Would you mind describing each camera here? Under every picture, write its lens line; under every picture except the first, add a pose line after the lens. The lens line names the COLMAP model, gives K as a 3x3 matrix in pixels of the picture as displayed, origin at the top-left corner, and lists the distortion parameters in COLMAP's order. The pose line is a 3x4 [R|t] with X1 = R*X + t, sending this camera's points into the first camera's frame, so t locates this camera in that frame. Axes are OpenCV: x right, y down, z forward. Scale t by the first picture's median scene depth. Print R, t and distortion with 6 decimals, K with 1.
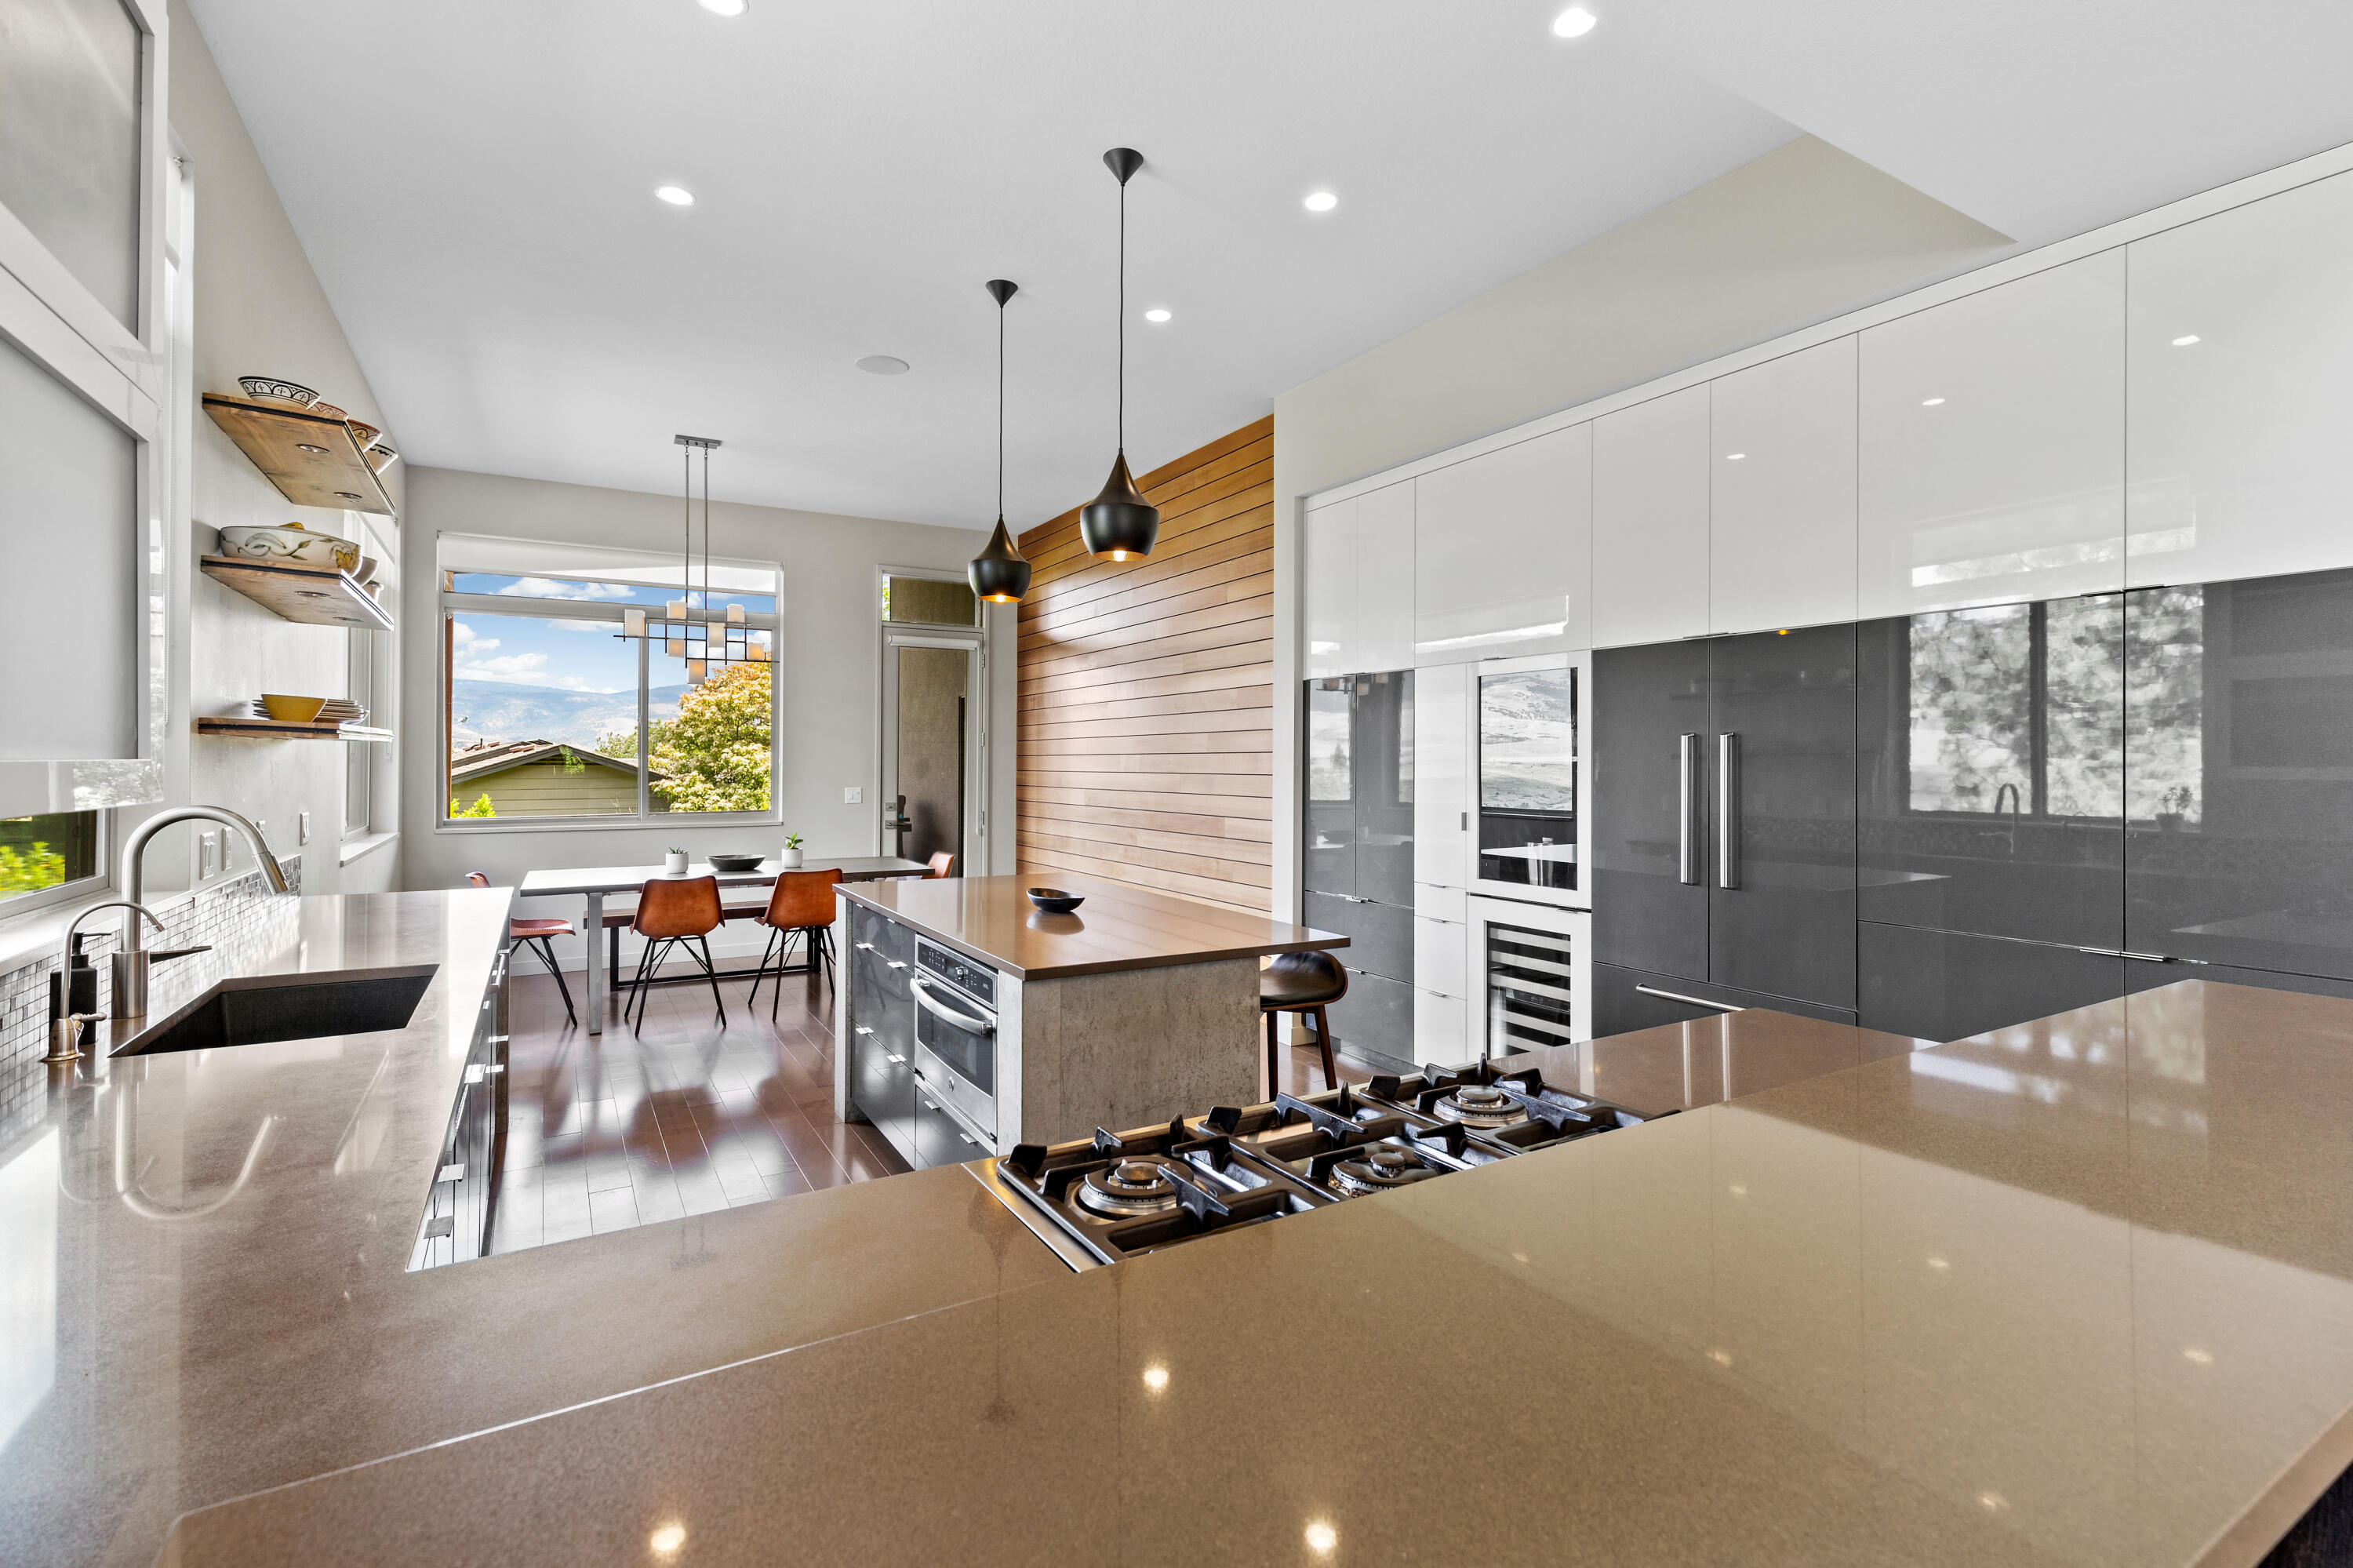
lens RADIAL K [[1062.3, 0, 1179.9], [0, 1062.3, 760.9], [0, 0, 1]] dist [0.002562, 0.001672]
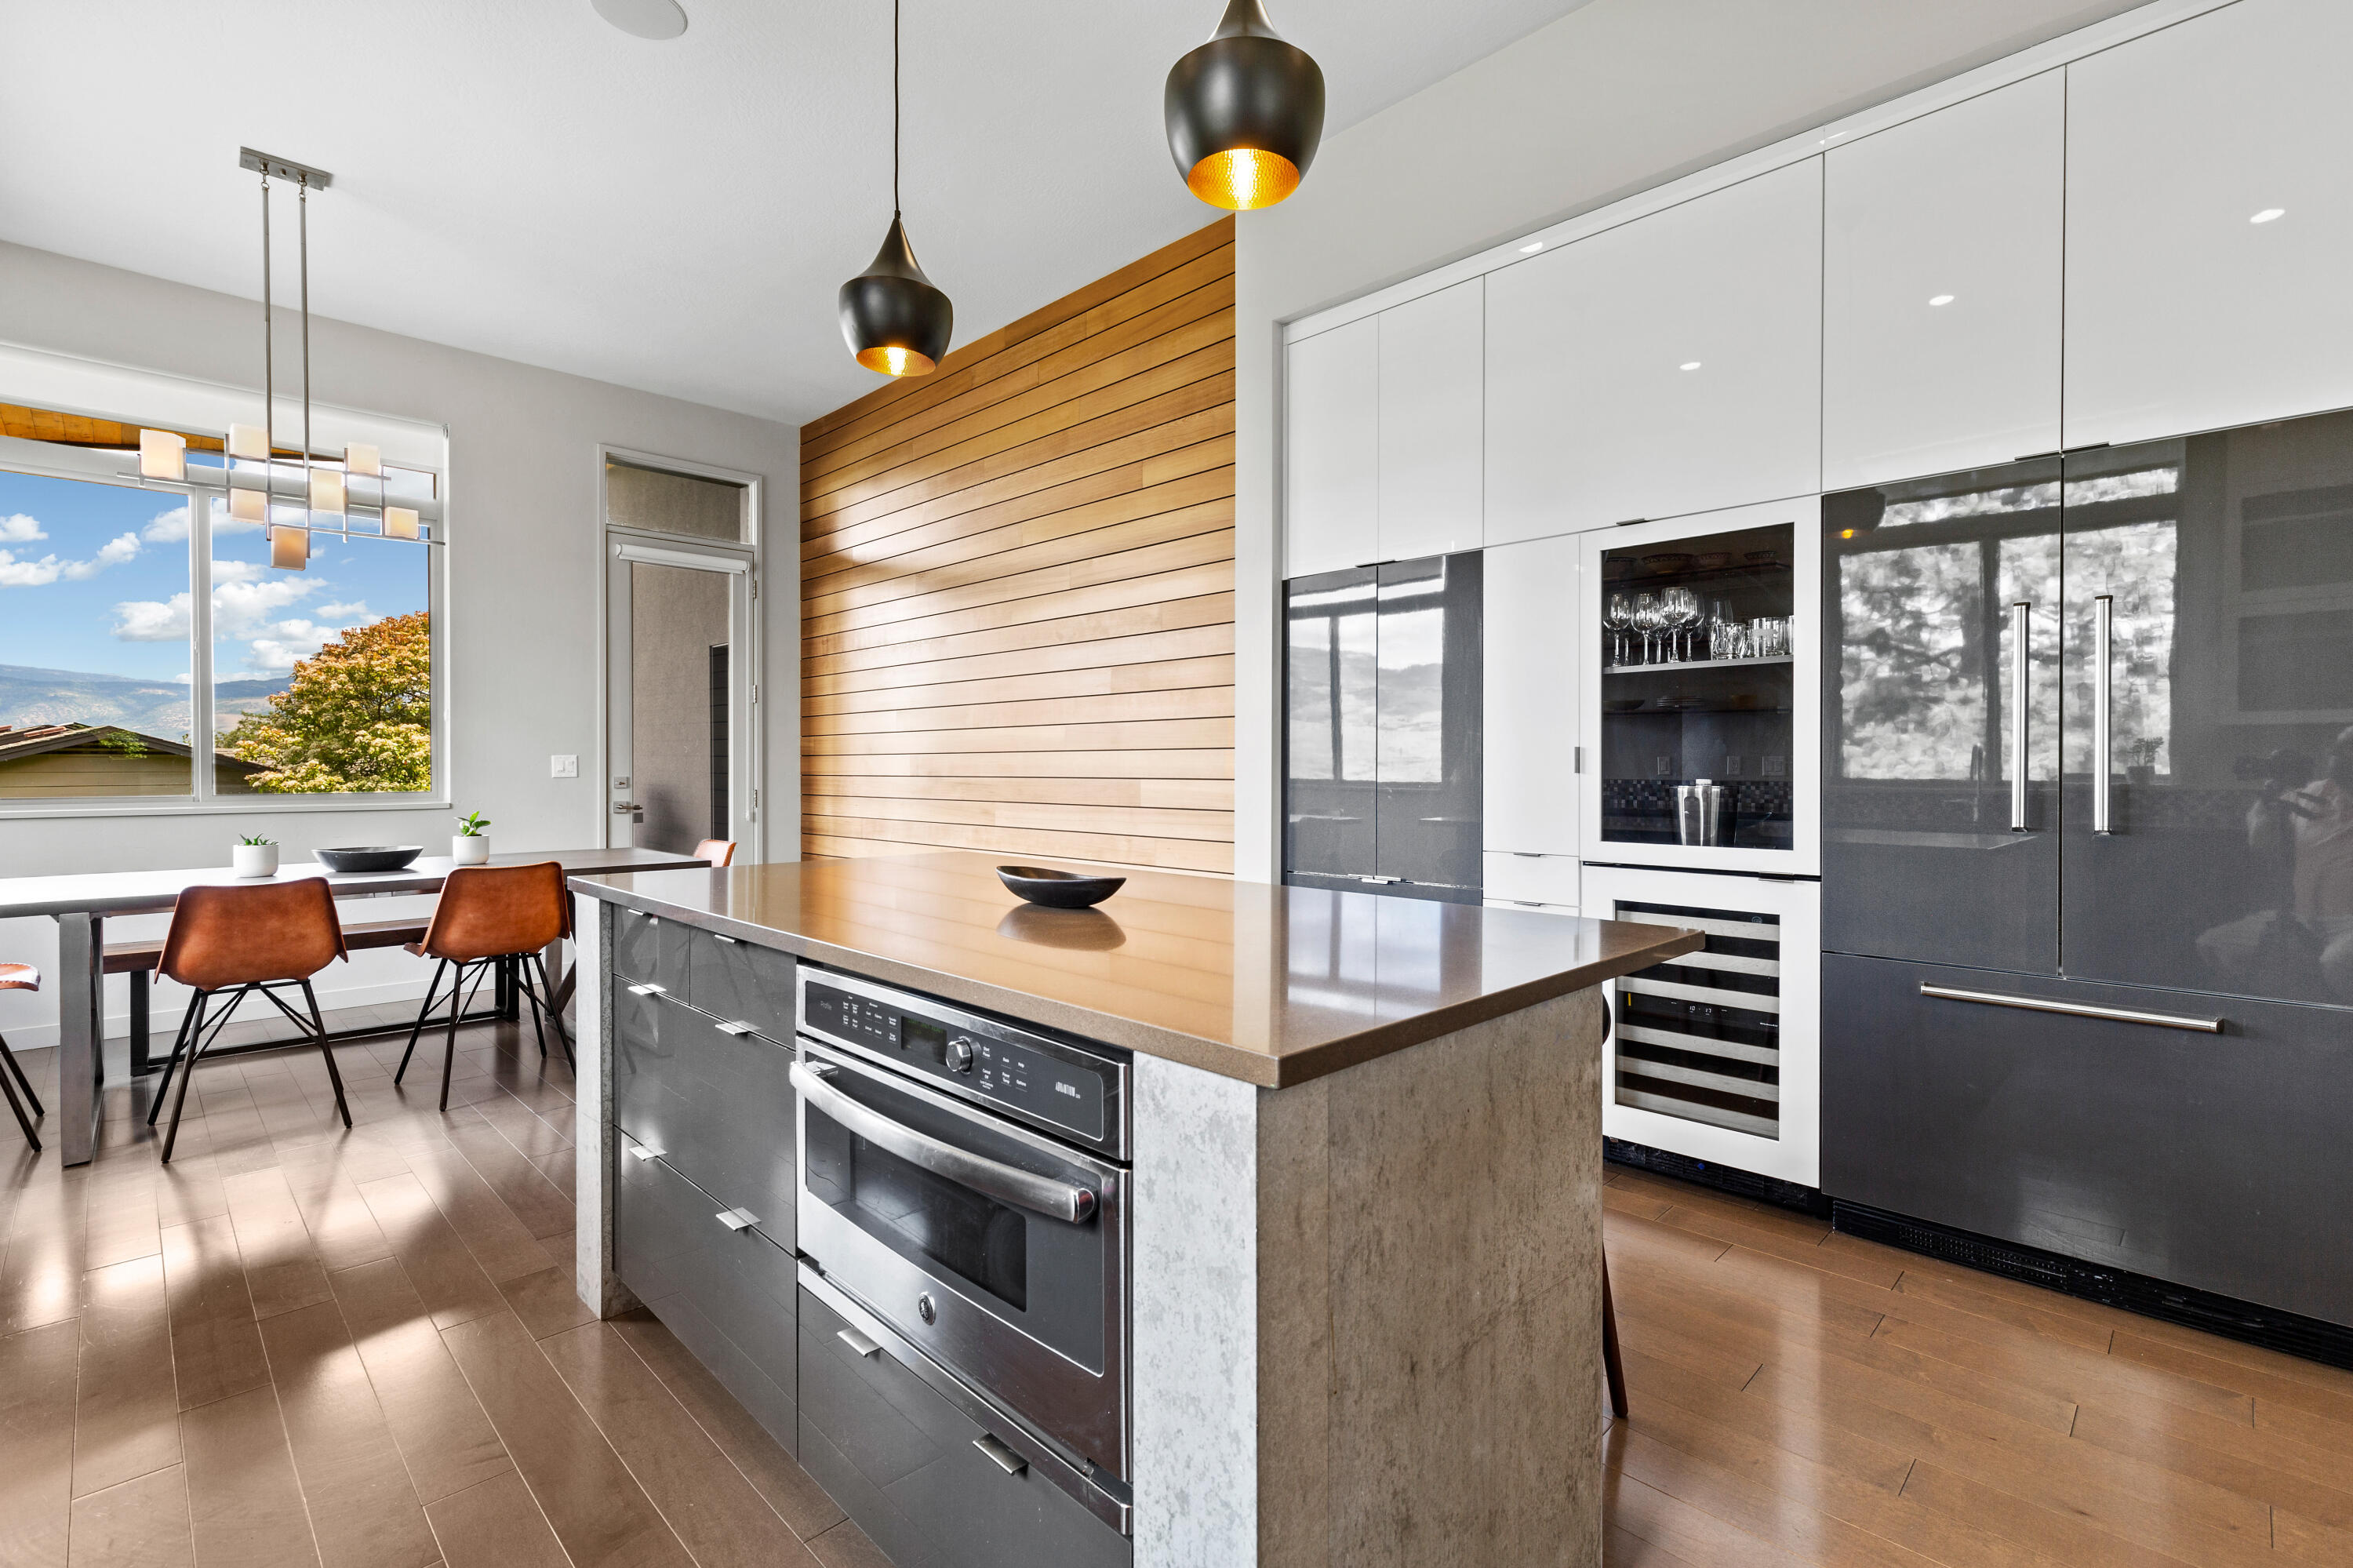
lens RADIAL K [[1062.3, 0, 1188.6], [0, 1062.3, 774.6], [0, 0, 1]] dist [0.002562, 0.001672]
pose [[0.968015, -0.004995, 0.250841, -0.113537], [0.002190, 0.999932, 0.011461, 0.042620], [-0.250881, -0.010545, 0.967960, 0.287928]]
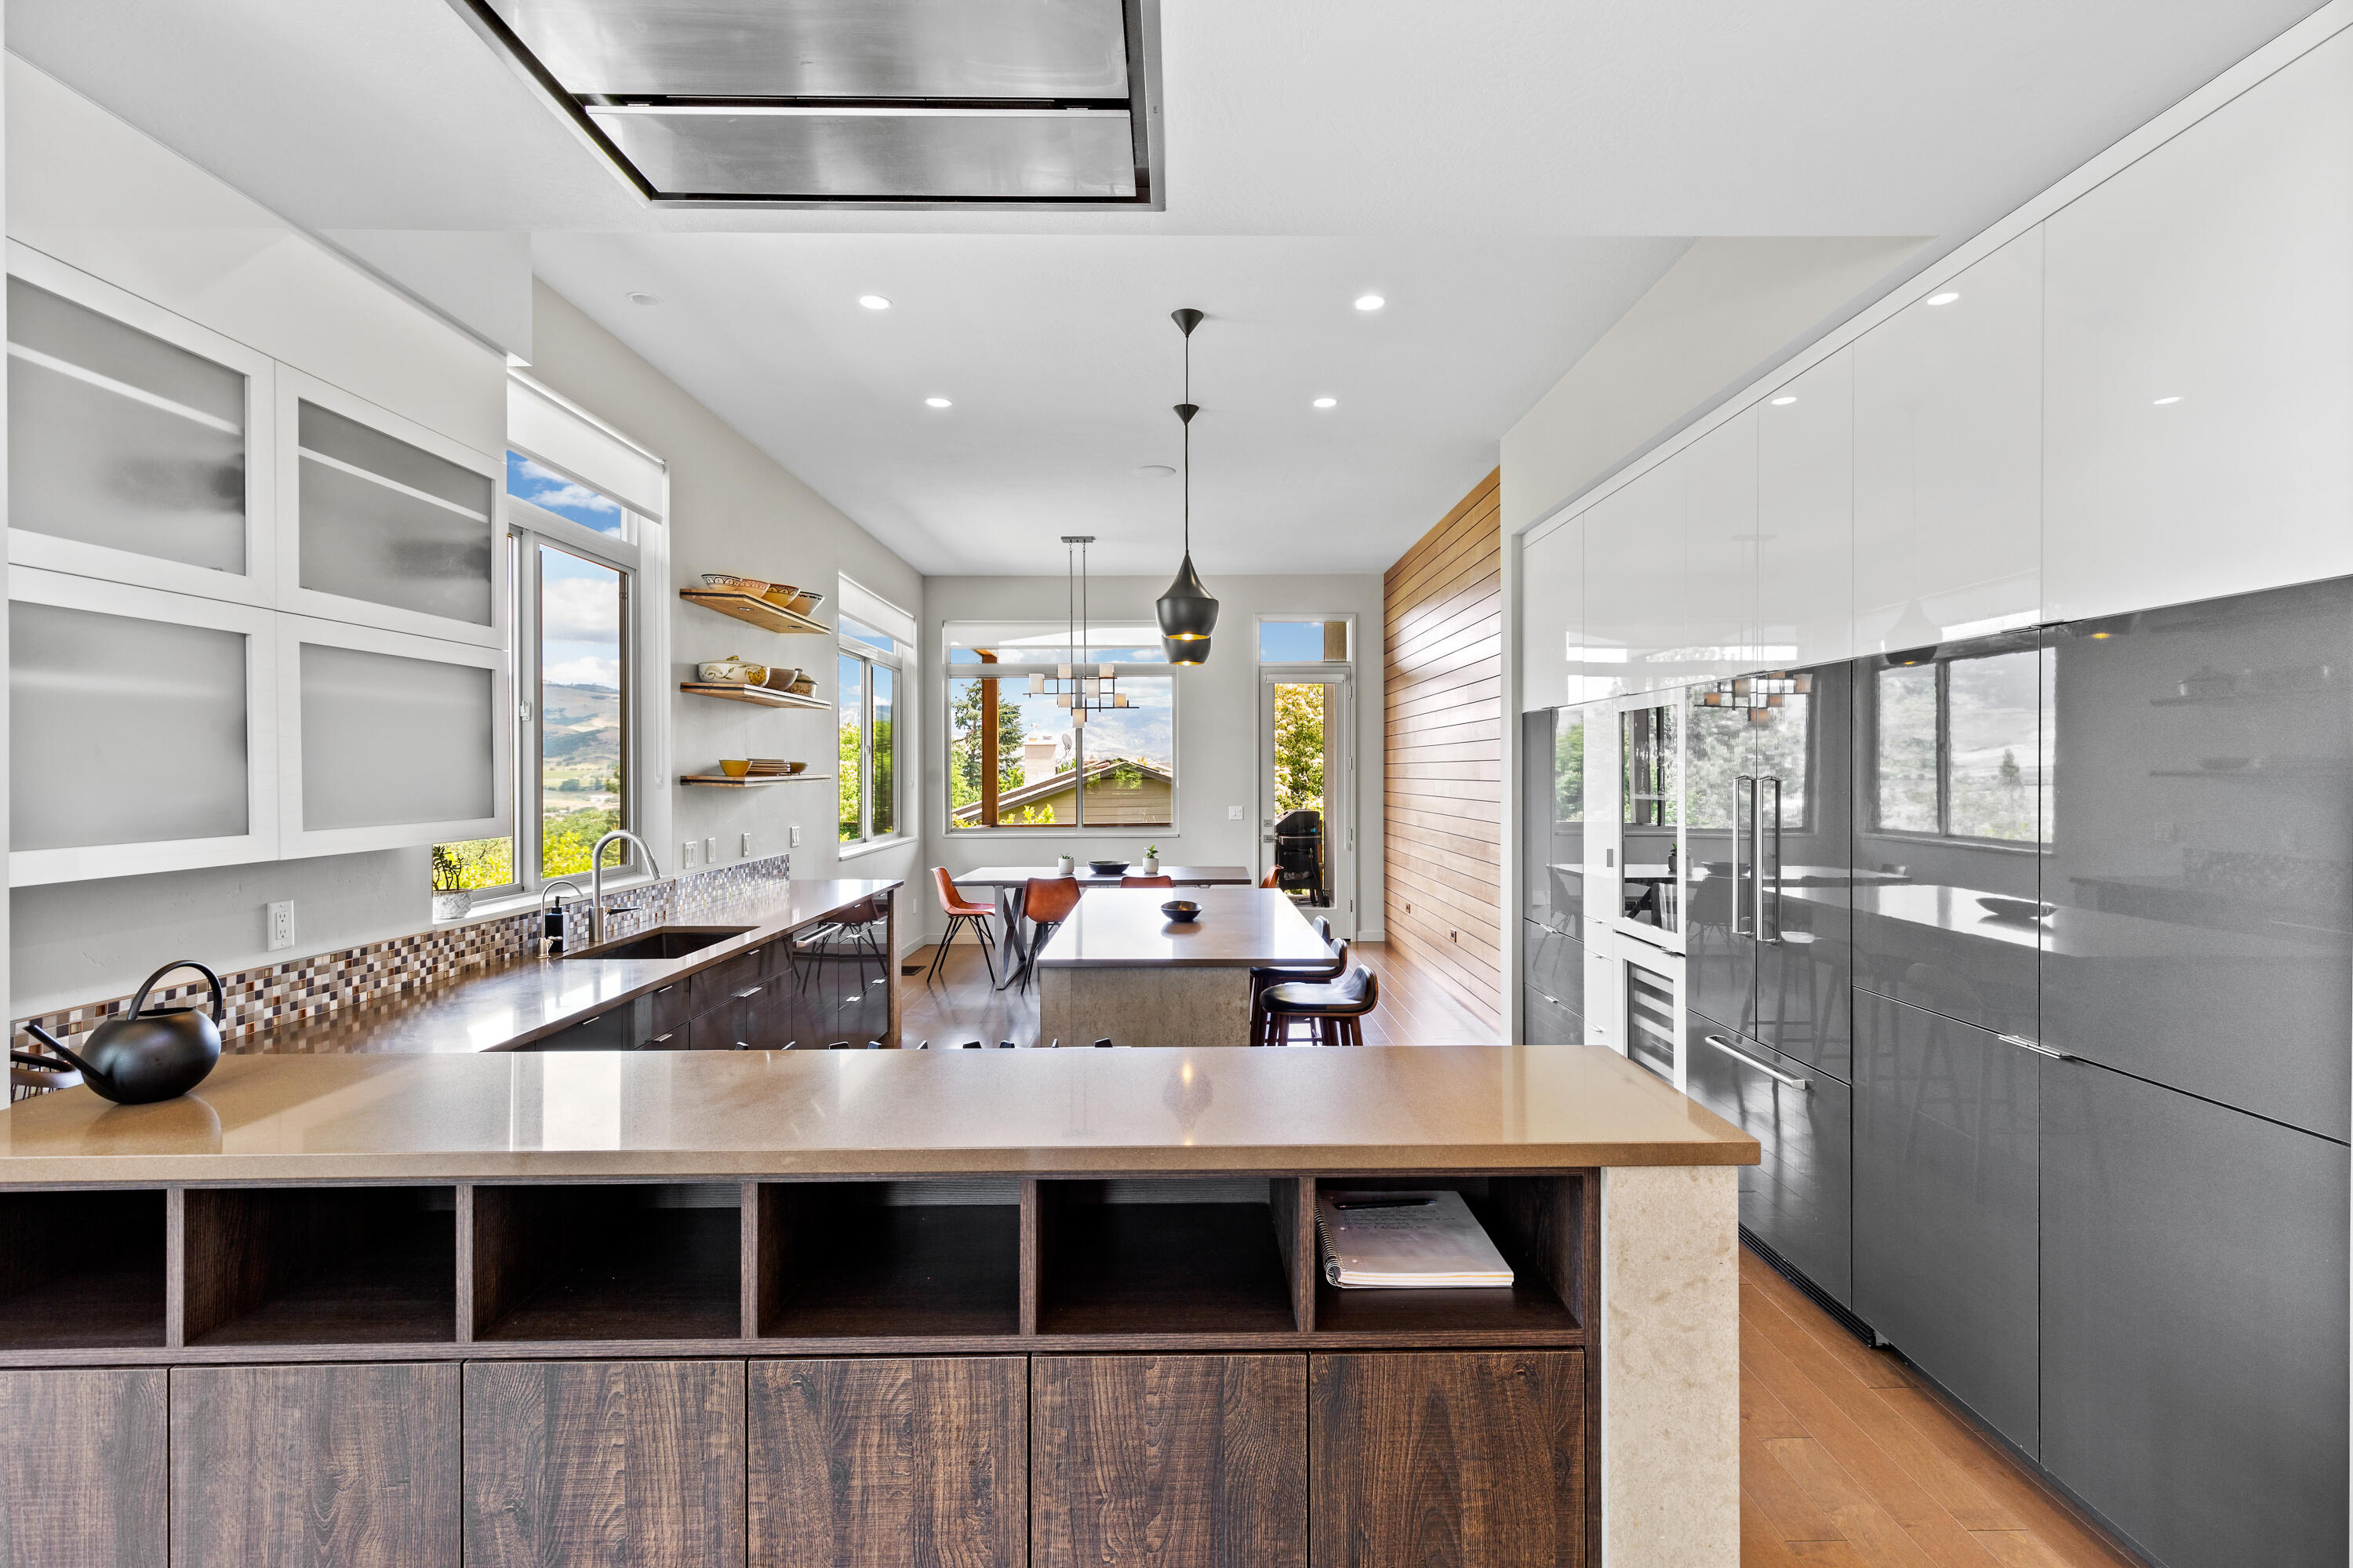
lens RADIAL K [[1062.3, 0, 1183.8], [0, 1062.3, 782.1], [0, 0, 1]] dist [0.002562, 0.001672]
pose [[0.863489, -0.000717, -0.504367, 0.312465], [0.007669, 0.999902, 0.011709, -0.020993], [0.504309, -0.013978, 0.863410, -0.043051]]
